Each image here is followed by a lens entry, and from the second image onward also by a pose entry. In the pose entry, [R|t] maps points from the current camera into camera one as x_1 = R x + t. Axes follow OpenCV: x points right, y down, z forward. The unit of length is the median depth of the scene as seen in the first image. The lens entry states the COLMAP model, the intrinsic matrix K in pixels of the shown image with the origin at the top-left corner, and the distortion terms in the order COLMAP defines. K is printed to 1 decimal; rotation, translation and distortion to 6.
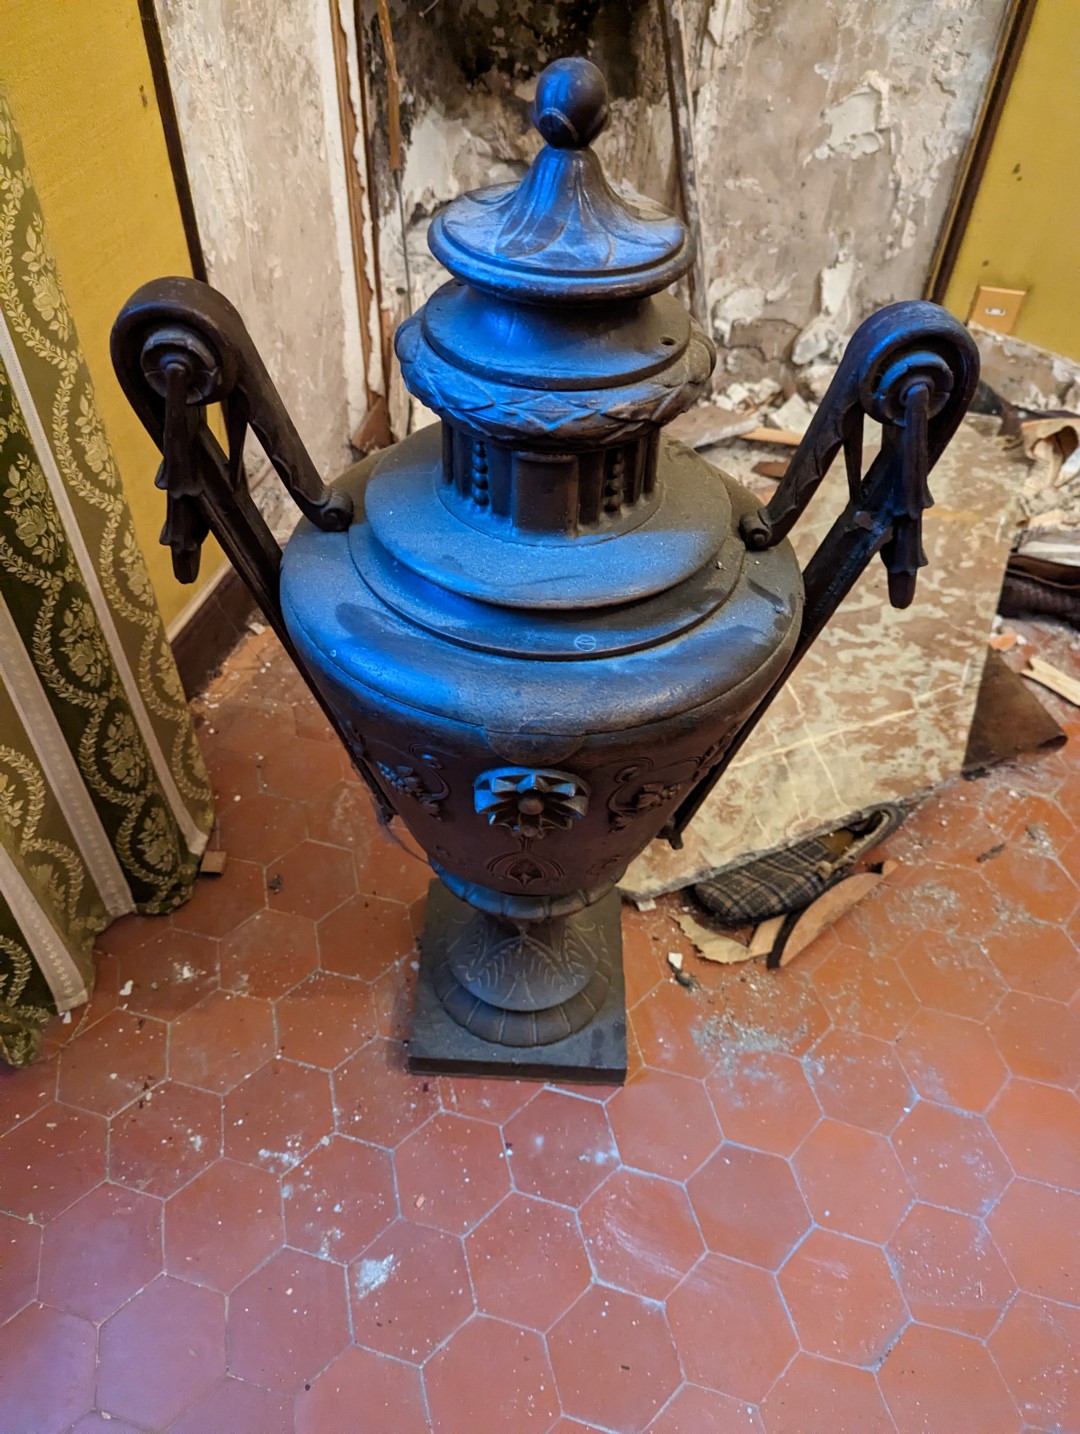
lens RADIAL K [[1009.8, 0, 530.4], [0, 1009.8, 713.5], [0, 0, 1]] dist [0.037124, -0.056943]
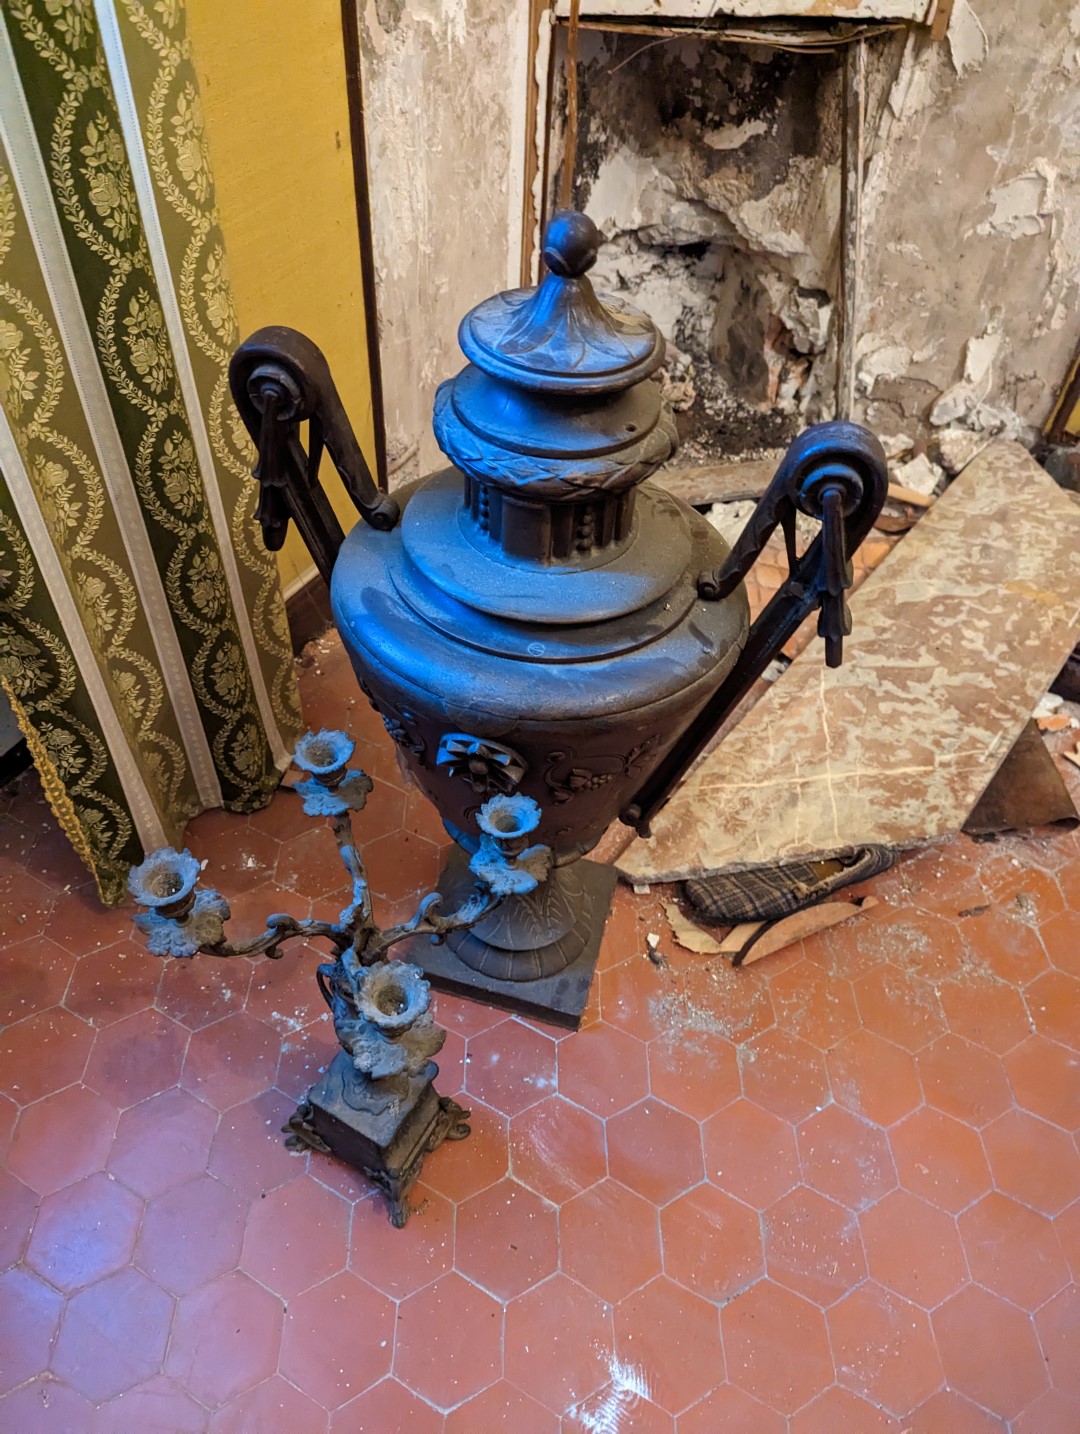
lens RADIAL K [[1009.8, 0, 549.8], [0, 1009.8, 720.3], [0, 0, 1]] dist [0.037124, -0.056943]
pose [[0.972780, 0.182712, -0.142533, 0.155759], [-0.180465, 0.983164, 0.028649, -0.012209], [0.145368, -0.002147, 0.989375, -0.152693]]
